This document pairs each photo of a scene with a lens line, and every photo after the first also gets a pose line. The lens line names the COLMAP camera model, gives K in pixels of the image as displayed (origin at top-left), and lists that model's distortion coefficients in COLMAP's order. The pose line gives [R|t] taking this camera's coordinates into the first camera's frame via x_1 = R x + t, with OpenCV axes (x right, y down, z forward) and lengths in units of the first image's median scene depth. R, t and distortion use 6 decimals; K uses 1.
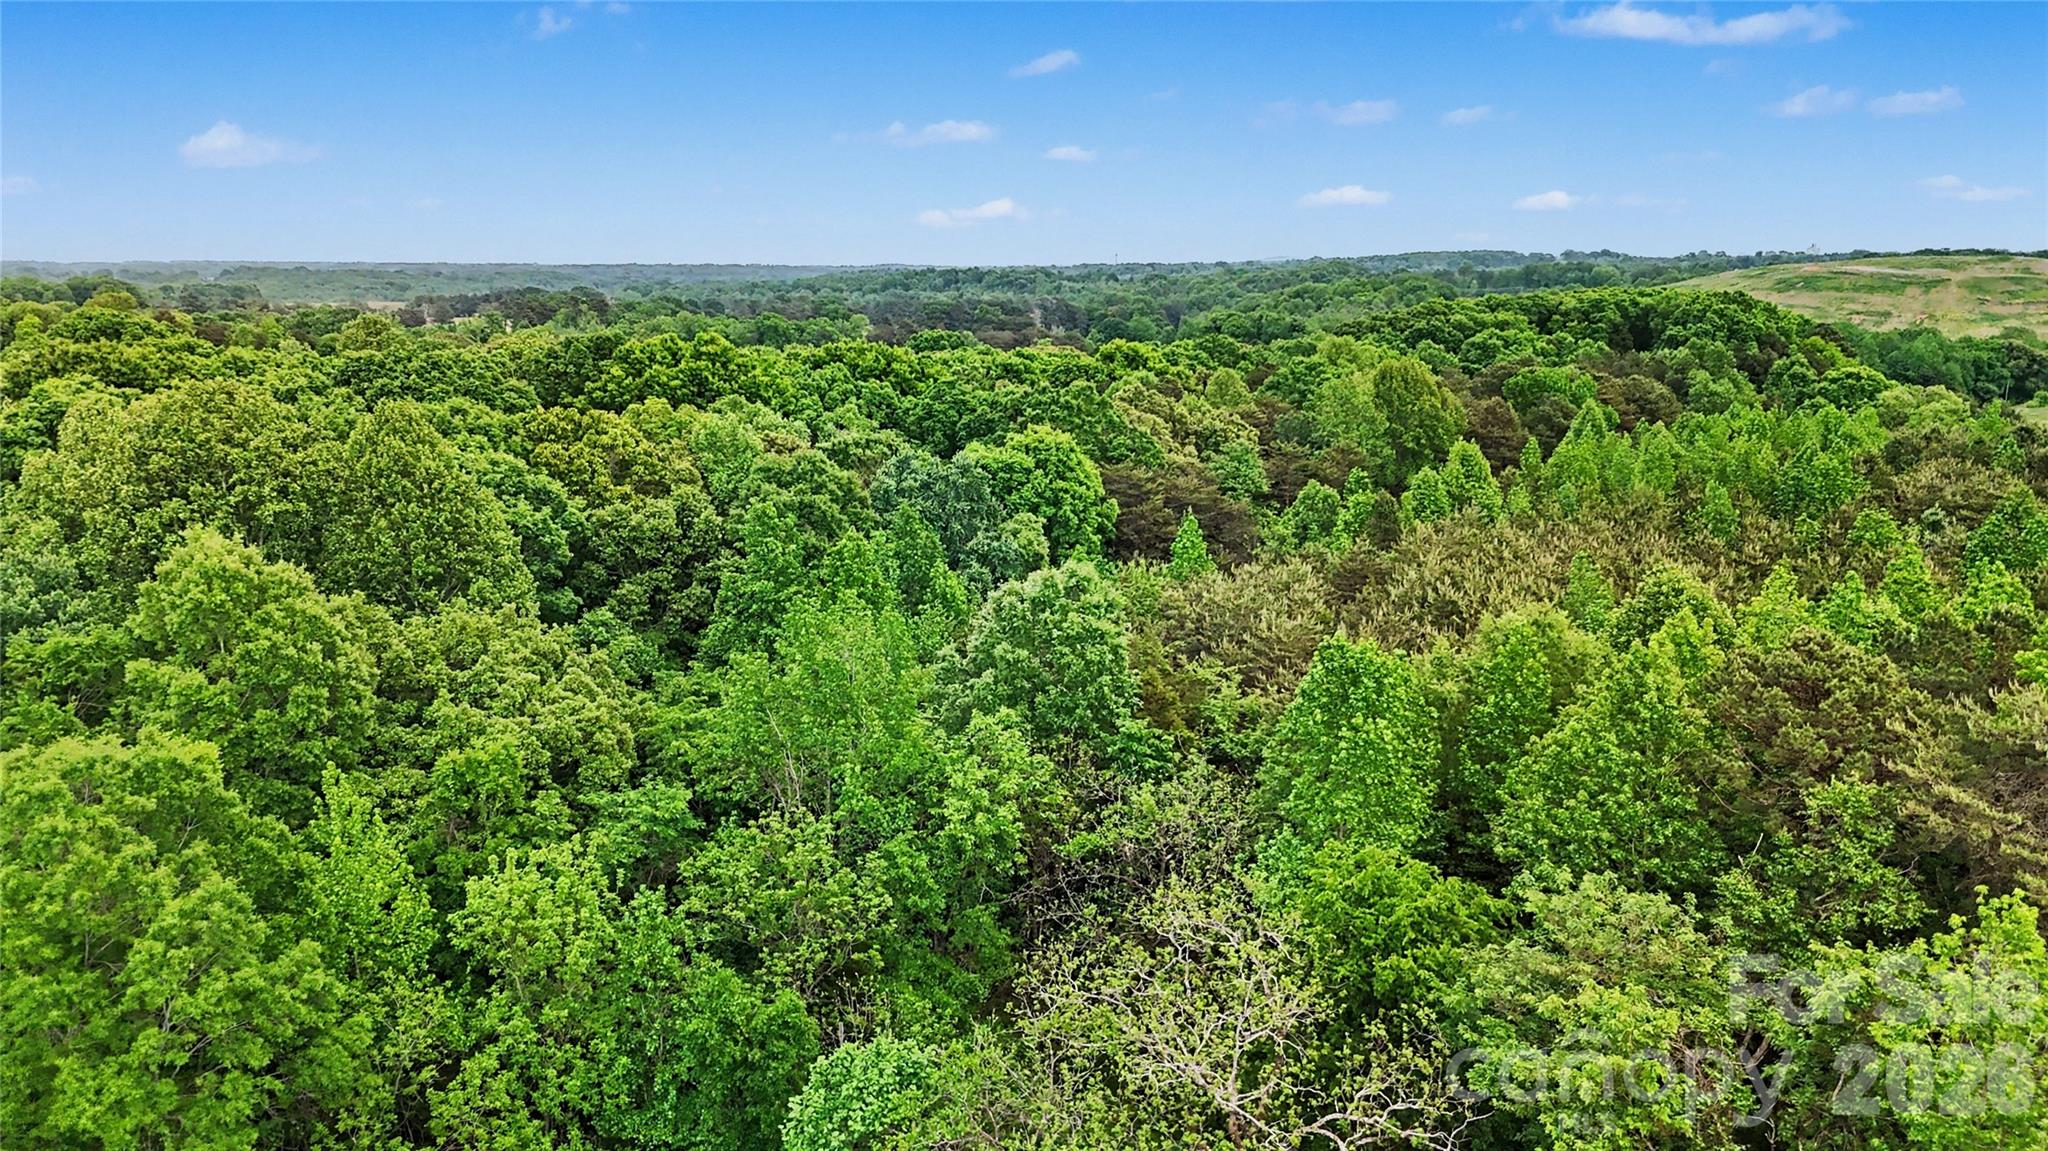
lens RADIAL K [[1517.9, 0, 1026.3], [0, 1517.9, 564.7], [0, 0, 1]] dist [0.083526, -0.077174]
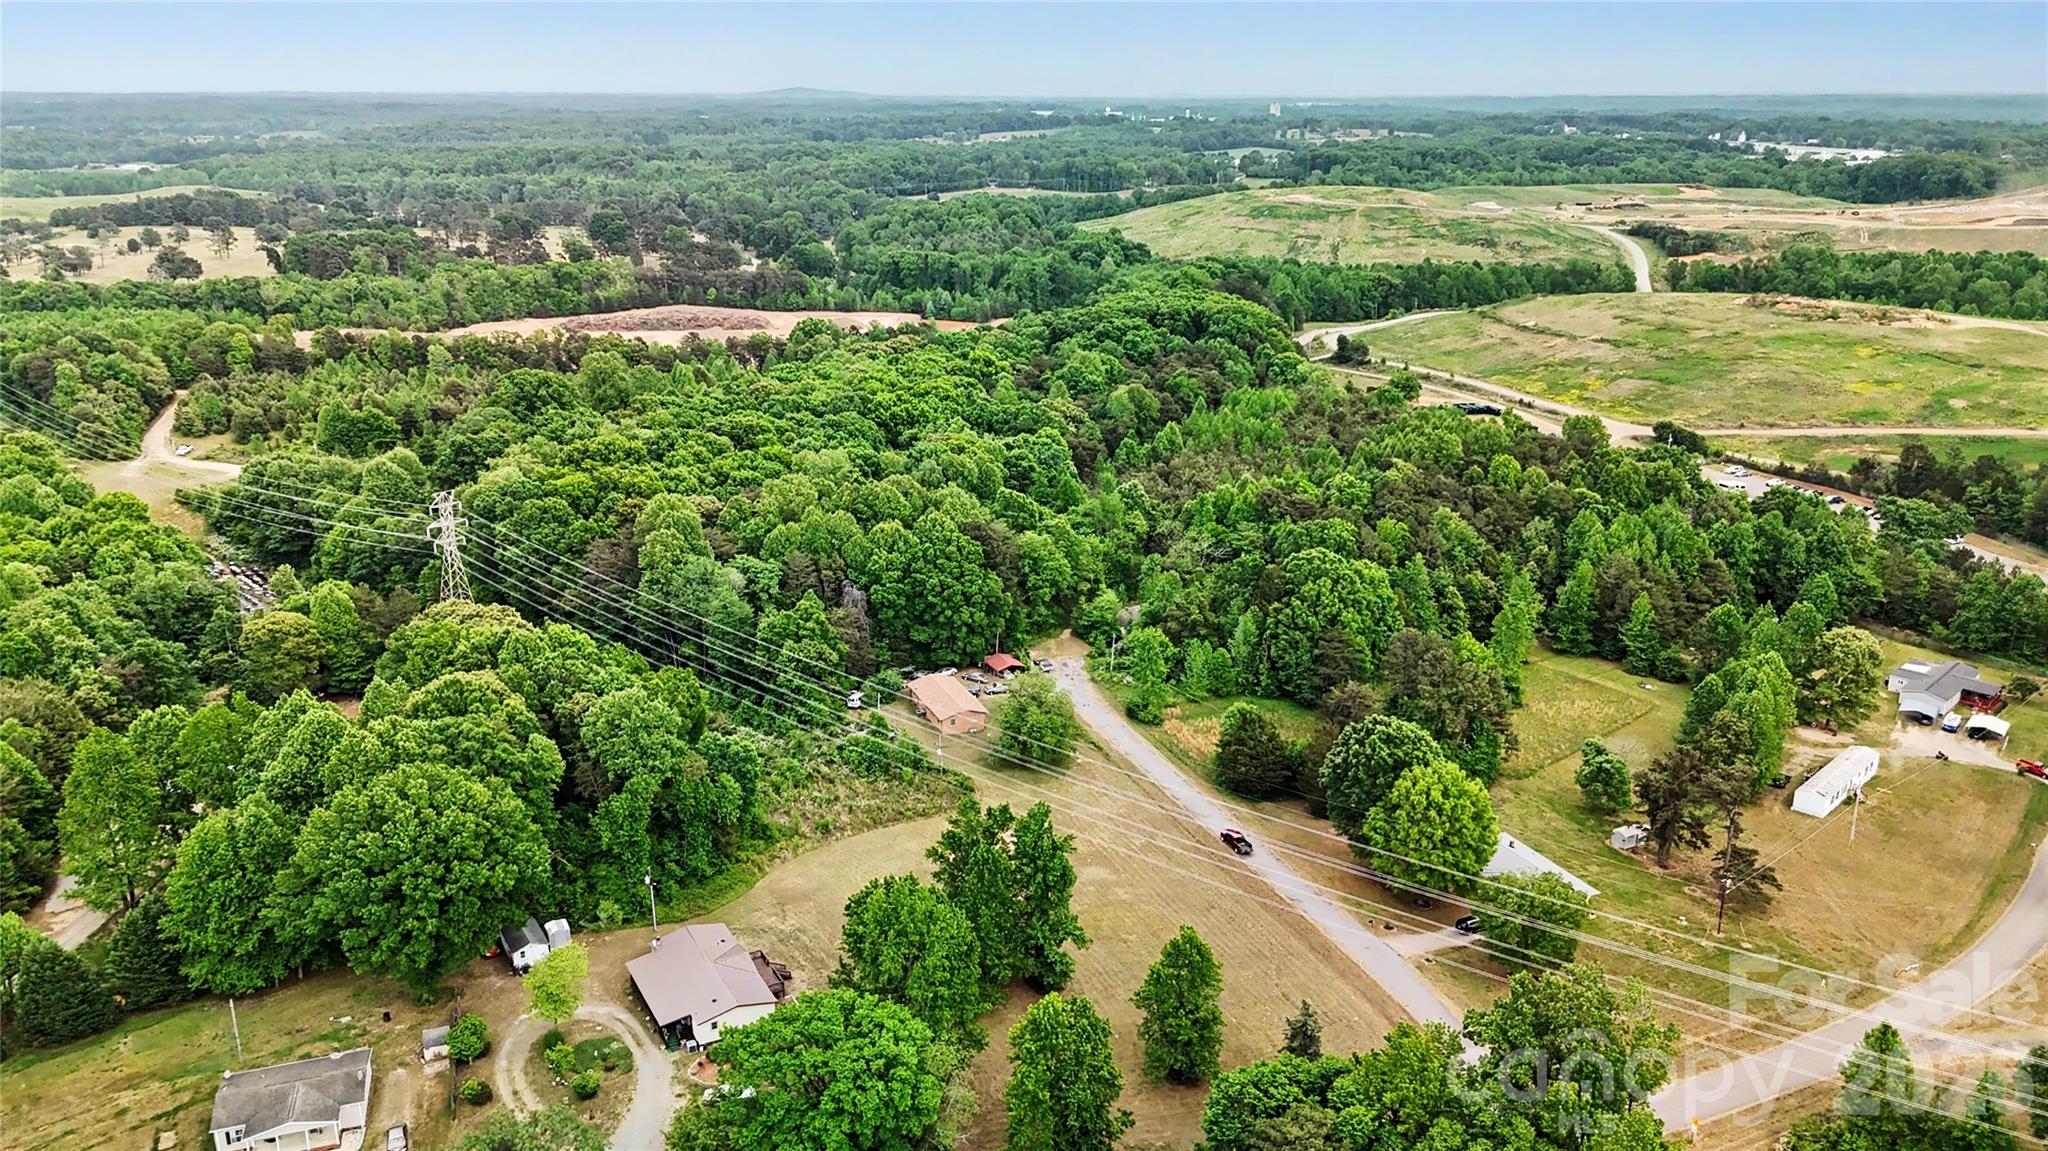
lens RADIAL K [[1509.6, 0, 1024.0], [0, 1509.6, 575.5], [0, 0, 1]] dist [0.138615, -0.291072]
pose [[0.953190, -0.087734, 0.289364, -0.978598], [0.054210, 0.991059, 0.121913, -0.174209], [-0.297473, -0.100519, 0.949424, -1.989730]]
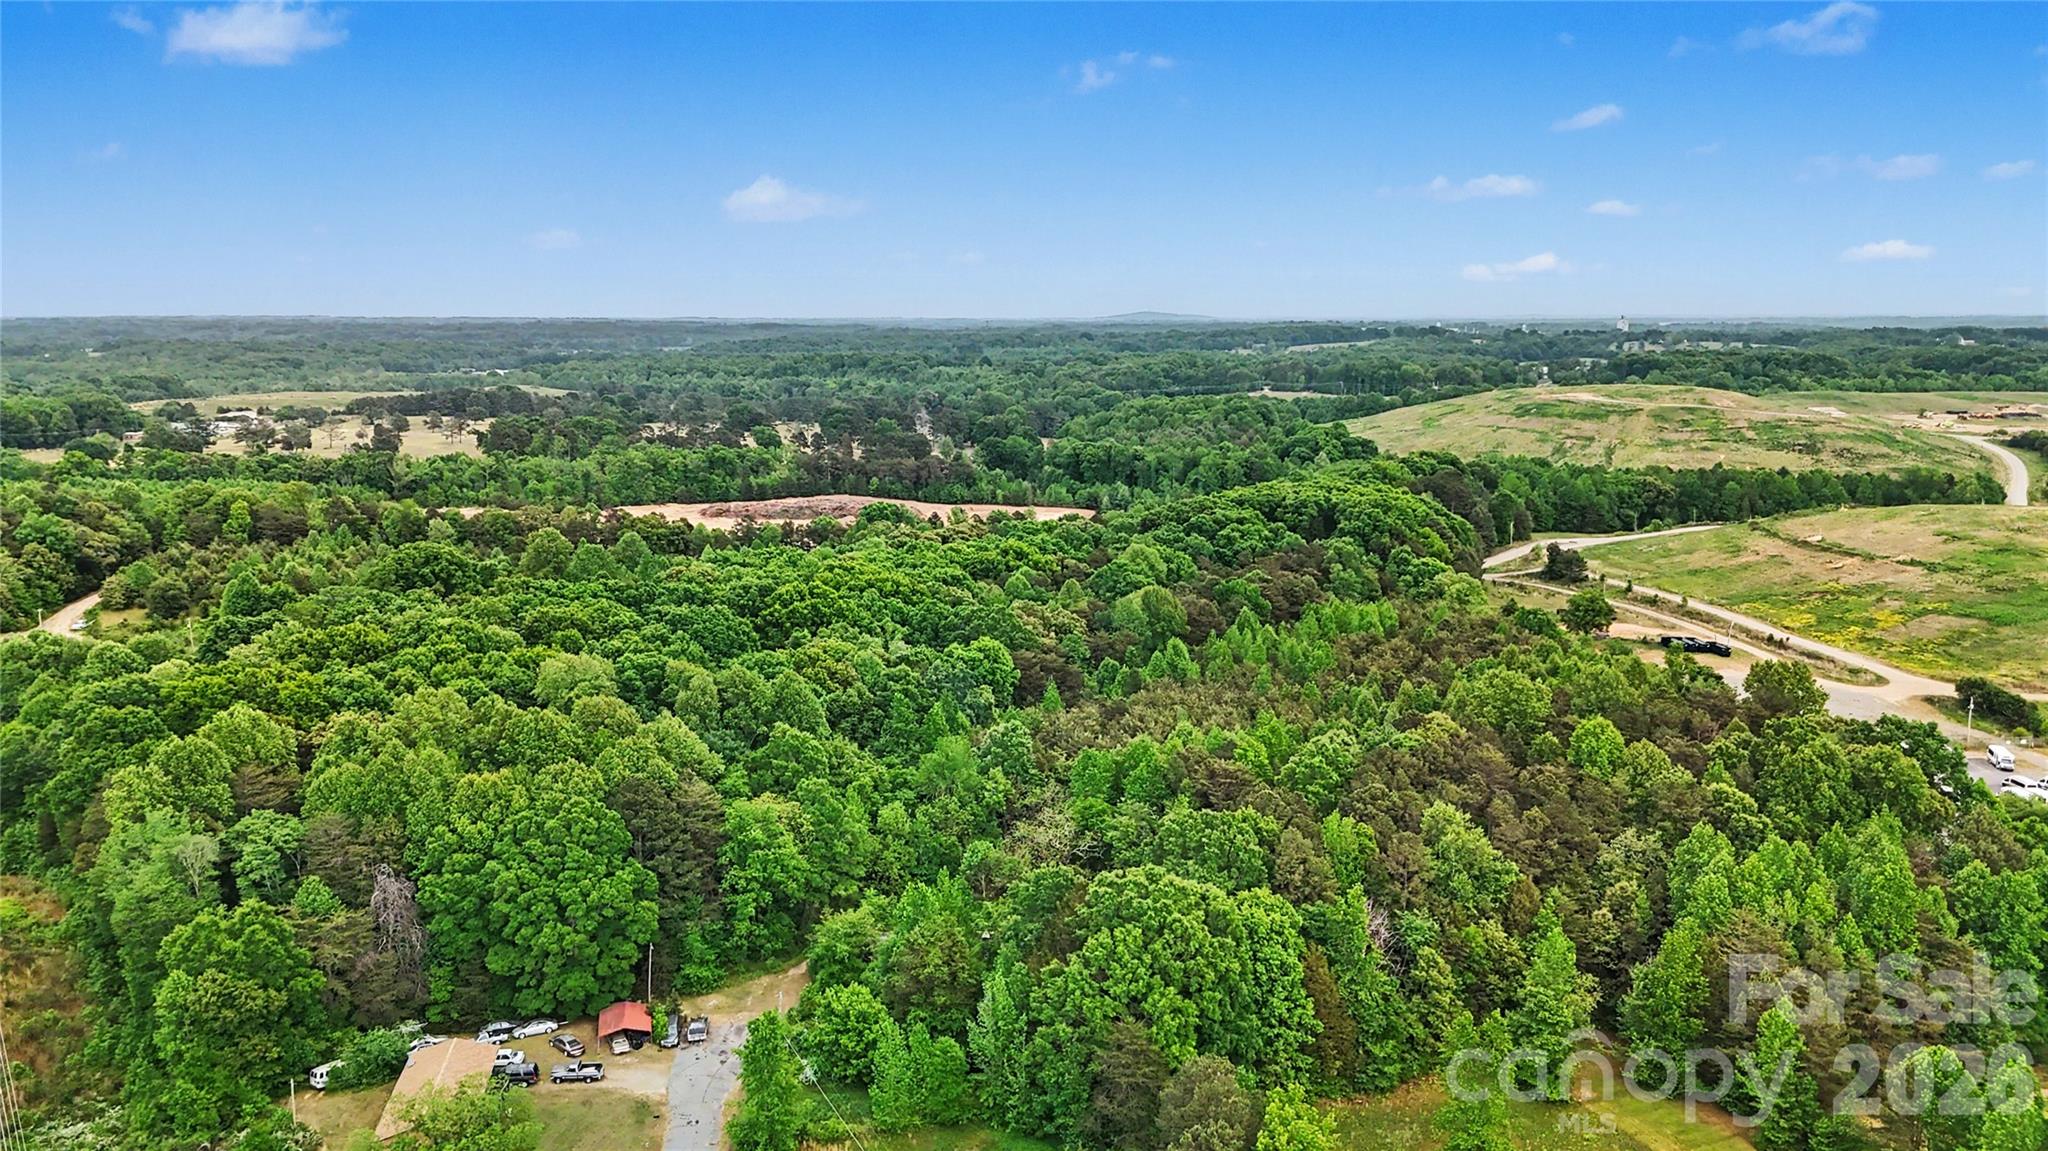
lens RADIAL K [[1517.9, 0, 1026.3], [0, 1517.9, 564.7], [0, 0, 1]] dist [0.083526, -0.077174]
pose [[0.996419, -0.010072, 0.083949, -0.119452], [0.012647, 0.999464, -0.030198, -0.133831], [-0.083600, 0.031151, 0.996012, -1.266340]]
